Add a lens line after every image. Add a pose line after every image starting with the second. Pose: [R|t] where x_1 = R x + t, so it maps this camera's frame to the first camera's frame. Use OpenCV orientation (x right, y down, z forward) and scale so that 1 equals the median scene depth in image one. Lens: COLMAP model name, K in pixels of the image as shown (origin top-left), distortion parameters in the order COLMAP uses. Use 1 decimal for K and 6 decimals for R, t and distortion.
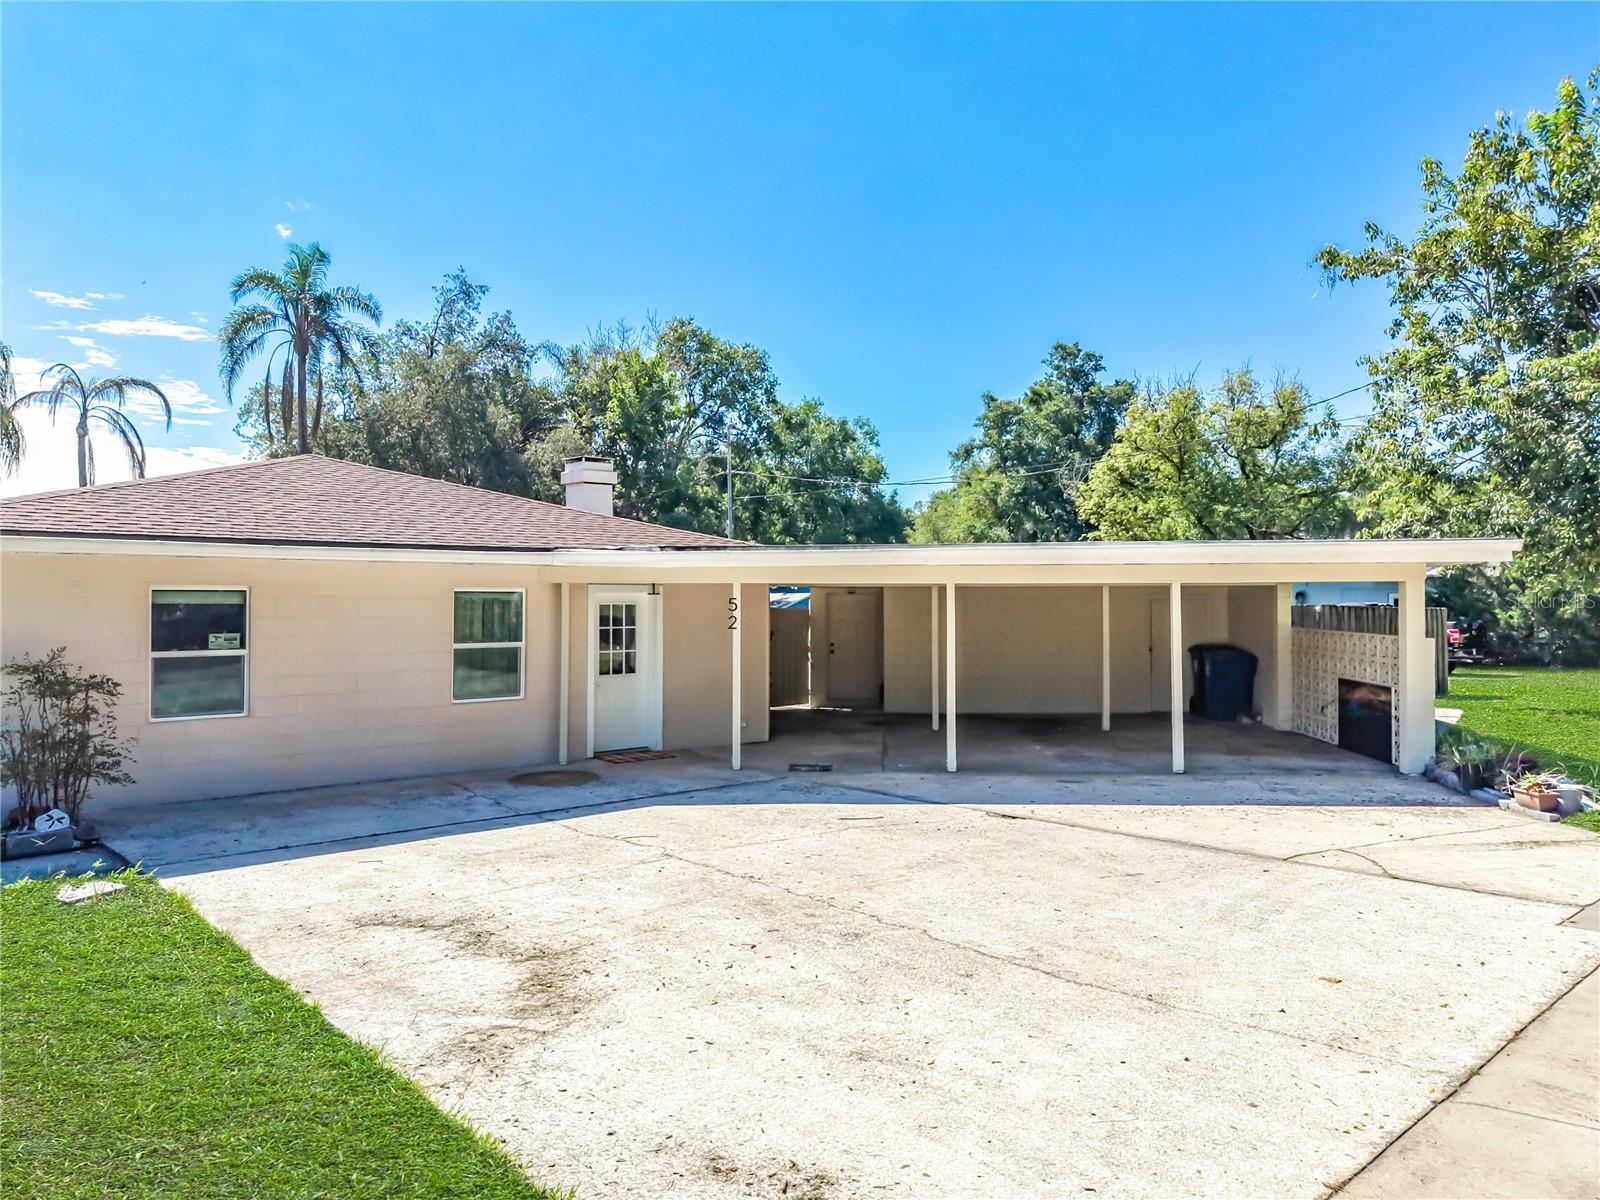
lens RADIAL K [[1100.2, 0, 800.0], [0, 1100.2, 600.0], [0, 0, 1]] dist [0.007657, 0.001210]
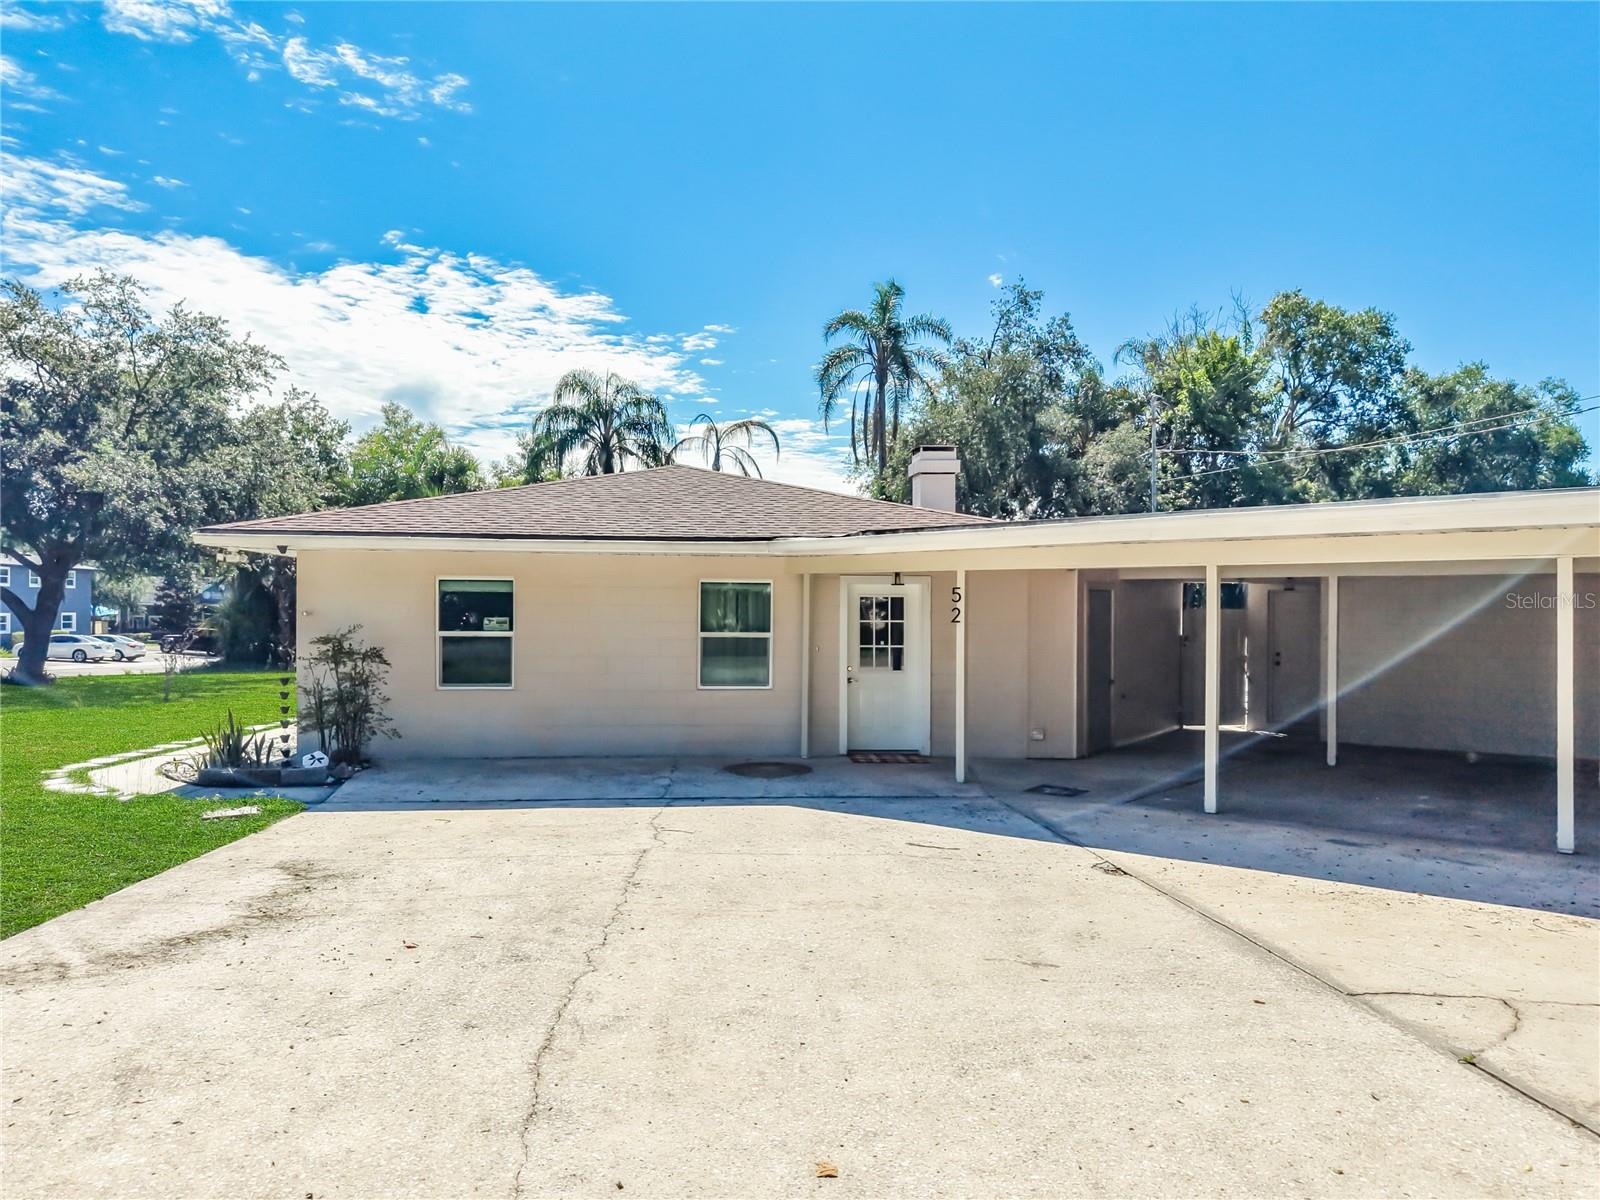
lens RADIAL K [[1085.2, 0, 800.0], [0, 1085.2, 600.0], [0, 0, 1]] dist [0.018173, -0.007179]
pose [[0.807888, -0.000351, -0.589336, 0.320260], [-0.006552, 0.999933, -0.009577, 0.015969], [0.589299, 0.011598, 0.807831, 0.200312]]
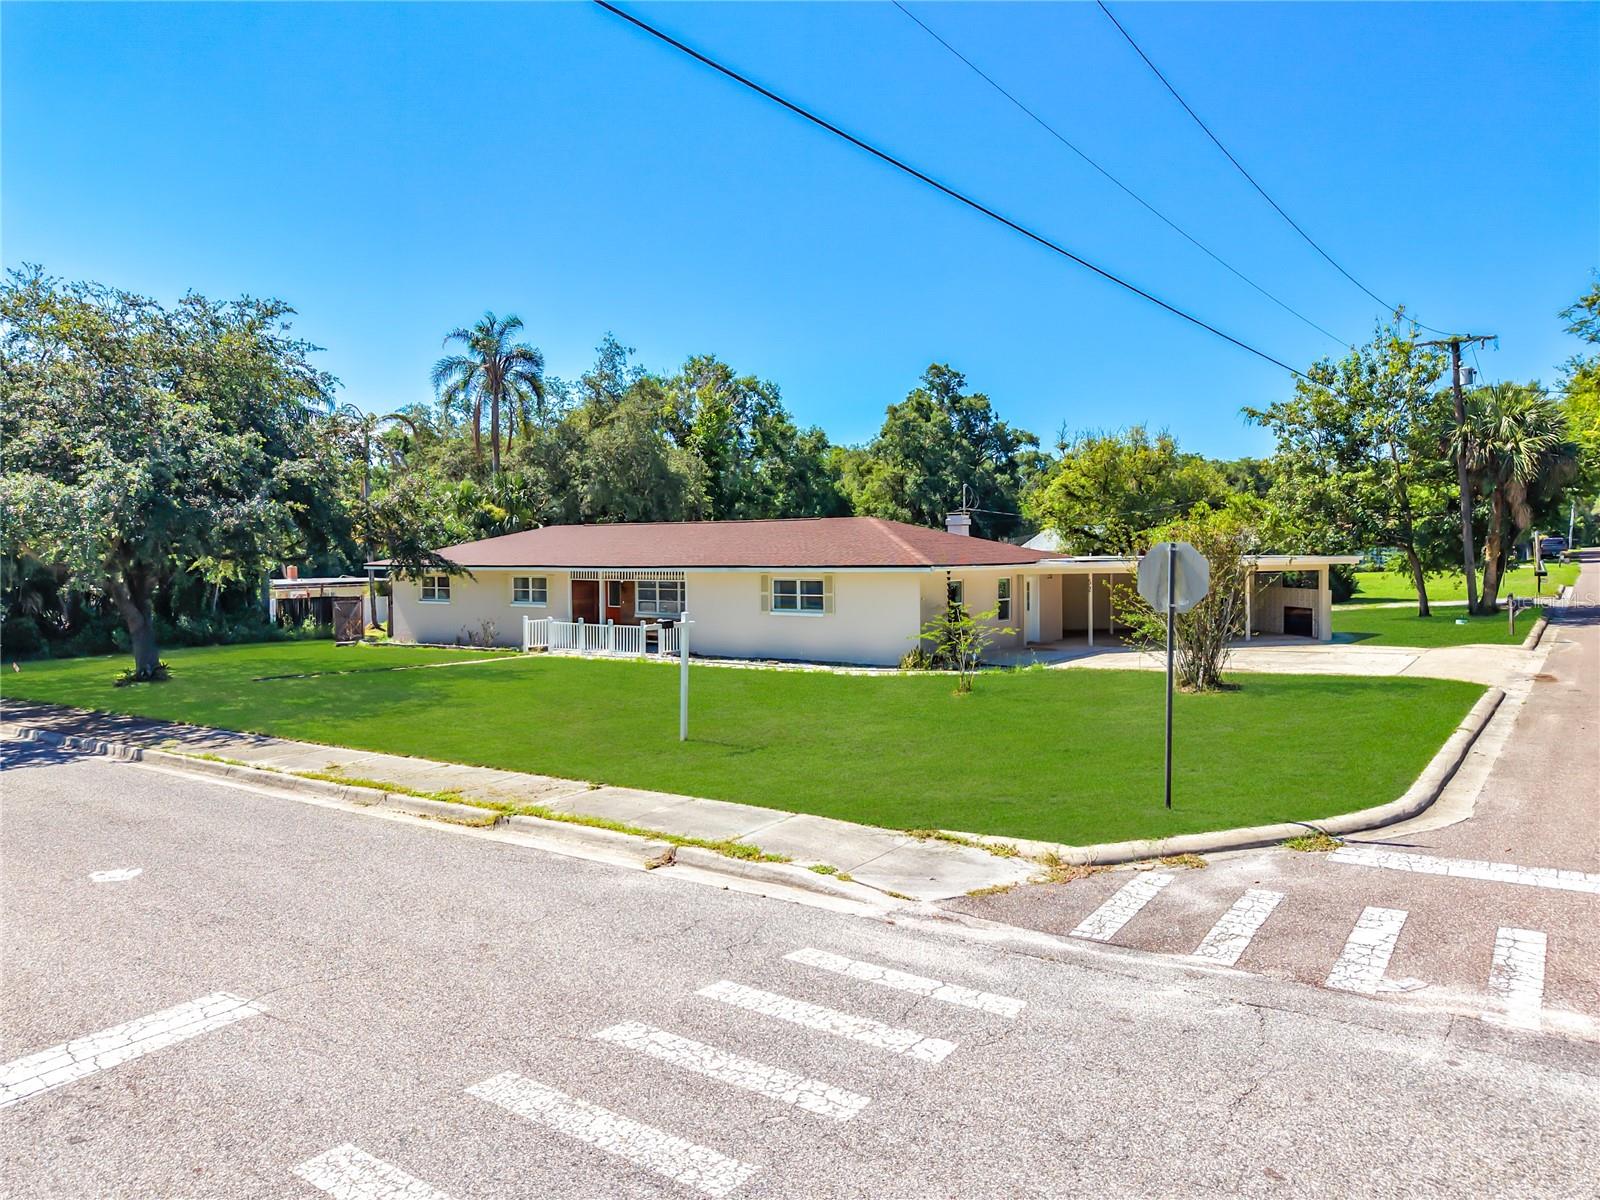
lens RADIAL K [[1125.7, 0, 815.3], [0, 1125.7, 570.7], [0, 0, 1]] dist [0.127778, -0.000959]
pose [[0.964949, -0.016159, 0.261941, -1.234834], [0.011951, 0.999773, 0.017651, -0.069484], [-0.262167, -0.013901, 0.964922, -1.257014]]
